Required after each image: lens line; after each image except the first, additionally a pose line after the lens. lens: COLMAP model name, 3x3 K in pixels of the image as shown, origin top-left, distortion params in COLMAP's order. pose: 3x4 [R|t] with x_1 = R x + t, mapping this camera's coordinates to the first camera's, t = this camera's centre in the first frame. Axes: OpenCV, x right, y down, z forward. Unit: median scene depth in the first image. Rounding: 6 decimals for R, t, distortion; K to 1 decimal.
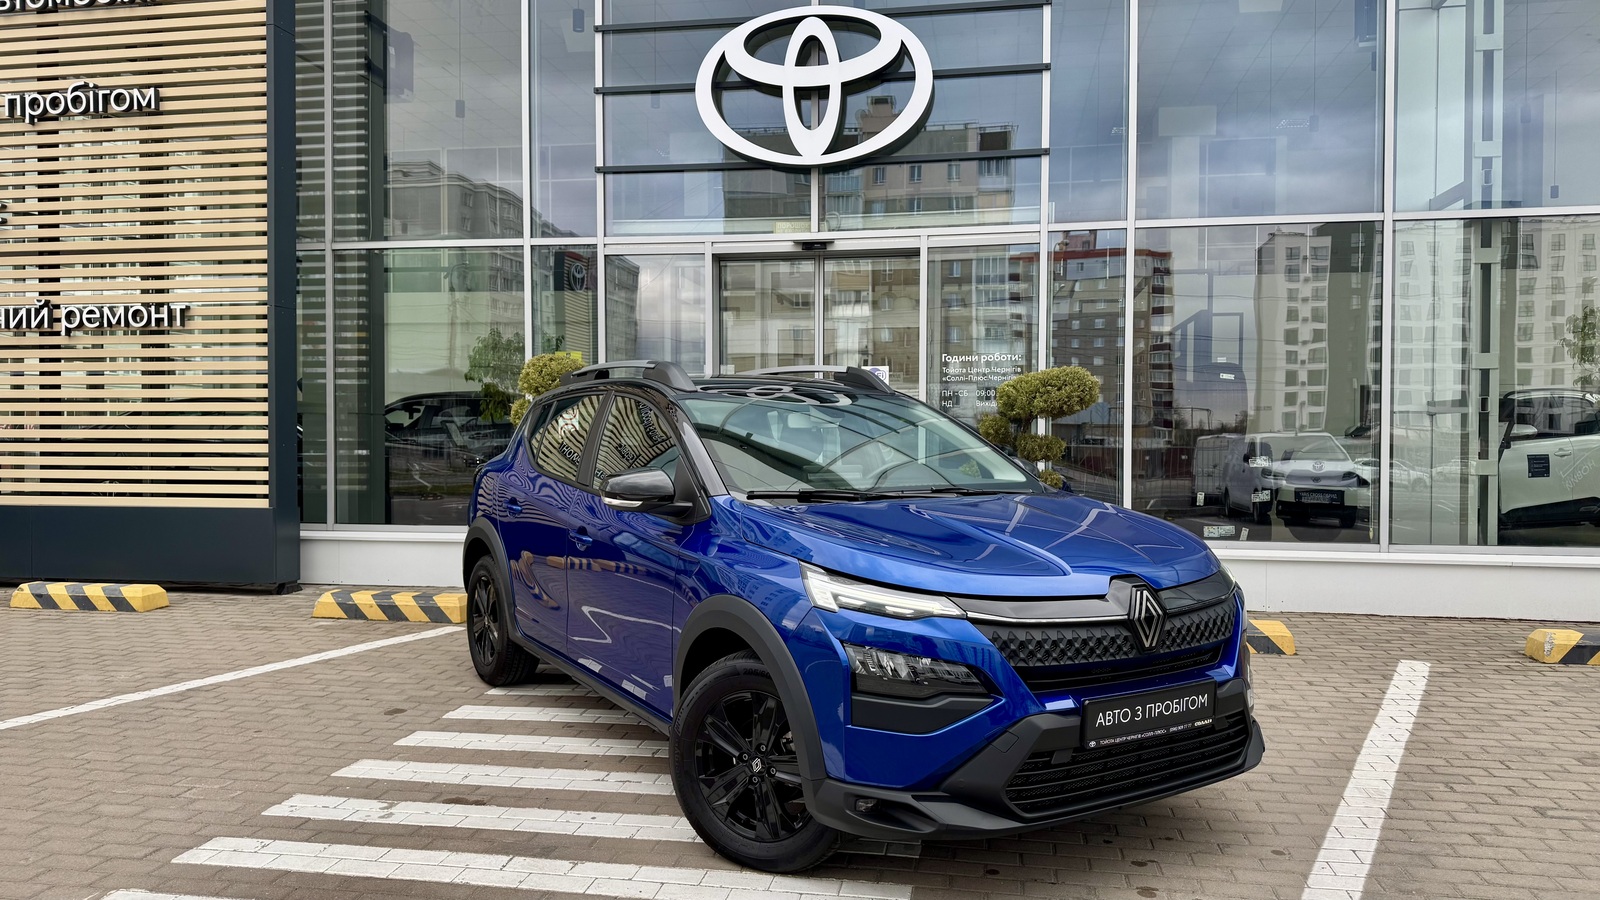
lens RADIAL K [[1115.5, 0, 800.0], [0, 1115.5, 450.0], [0, 0, 1]] dist [0.034572, -0.036485]
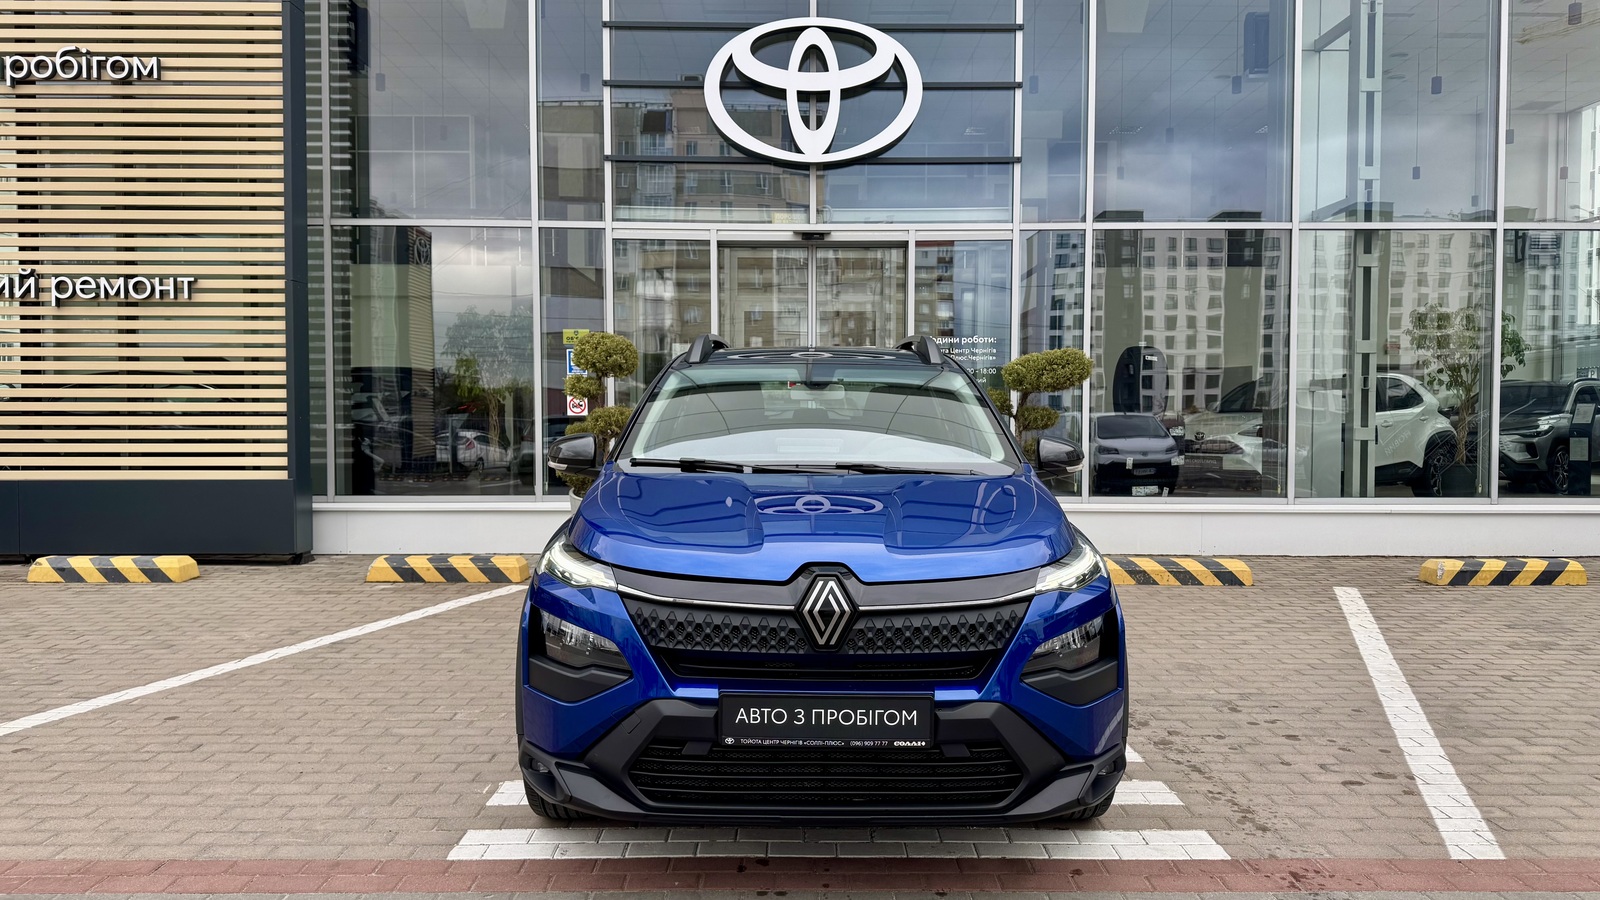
lens RADIAL K [[1115.5, 0, 800.0], [0, 1115.5, 450.0], [0, 0, 1]] dist [0.034572, -0.036485]
pose [[0.983412, -0.006586, 0.181264, -0.204690], [0.003264, 0.999821, 0.018622, 0.007709], [-0.181354, -0.017722, 0.983258, -0.086104]]
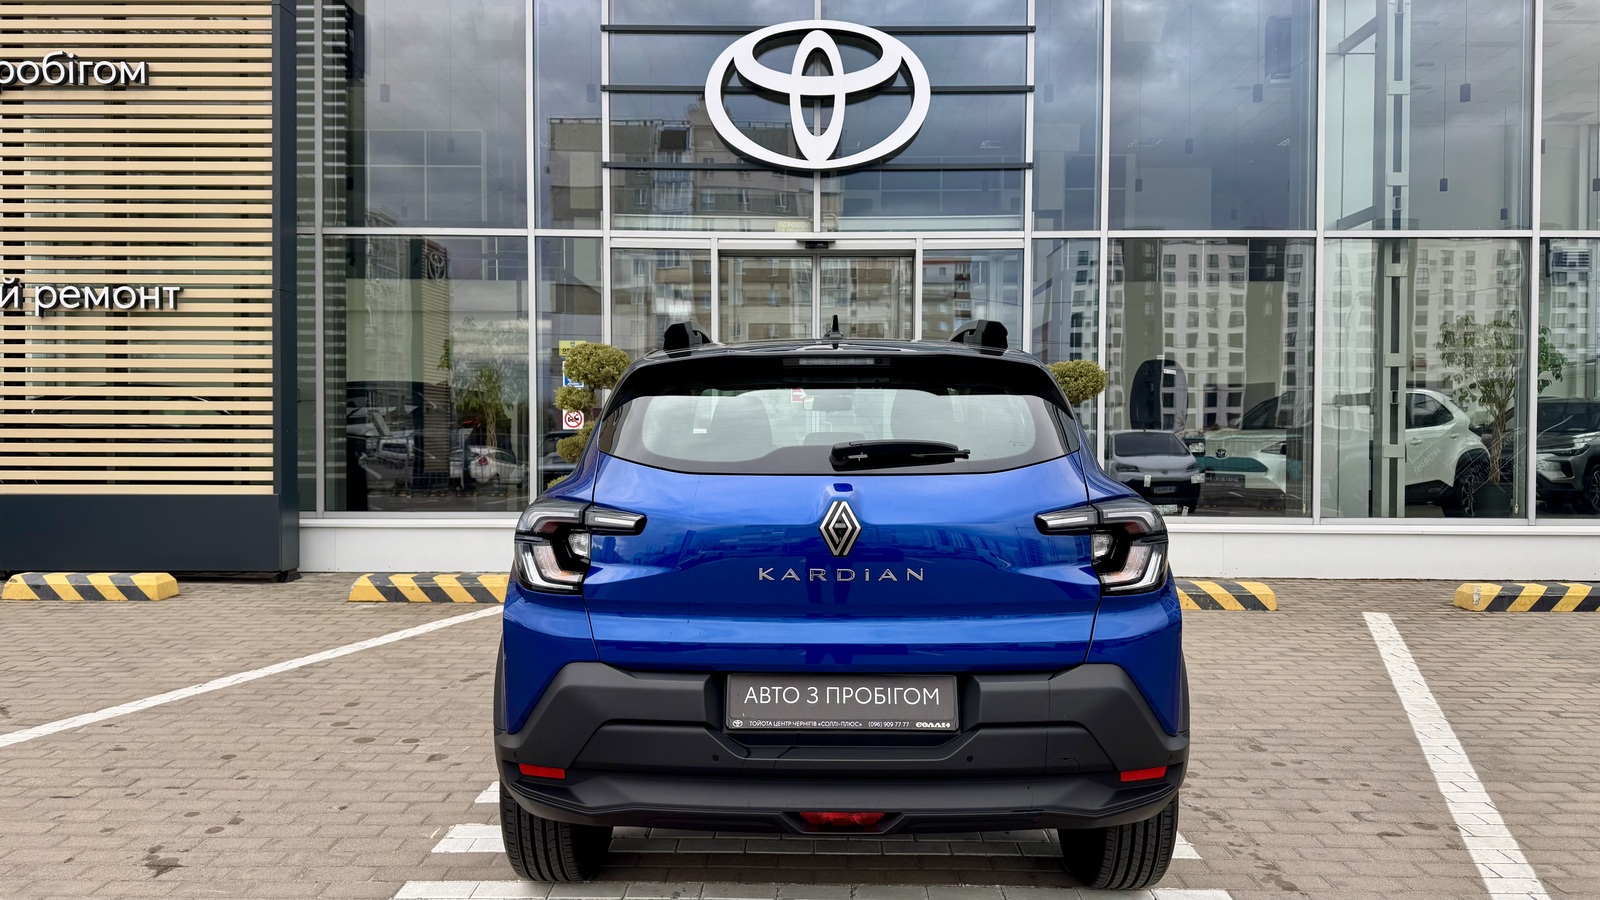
lens RADIAL K [[1117.9, 0, 797.3], [0, 1117.9, 448.6], [0, 0, 1]] dist [0.029825, -0.030504]
pose [[0.986674, -0.000694, 0.162708, -0.182809], [0.000405, 0.999998, 0.001809, 0.009818], [-0.162709, -0.001719, 0.986673, -0.050918]]
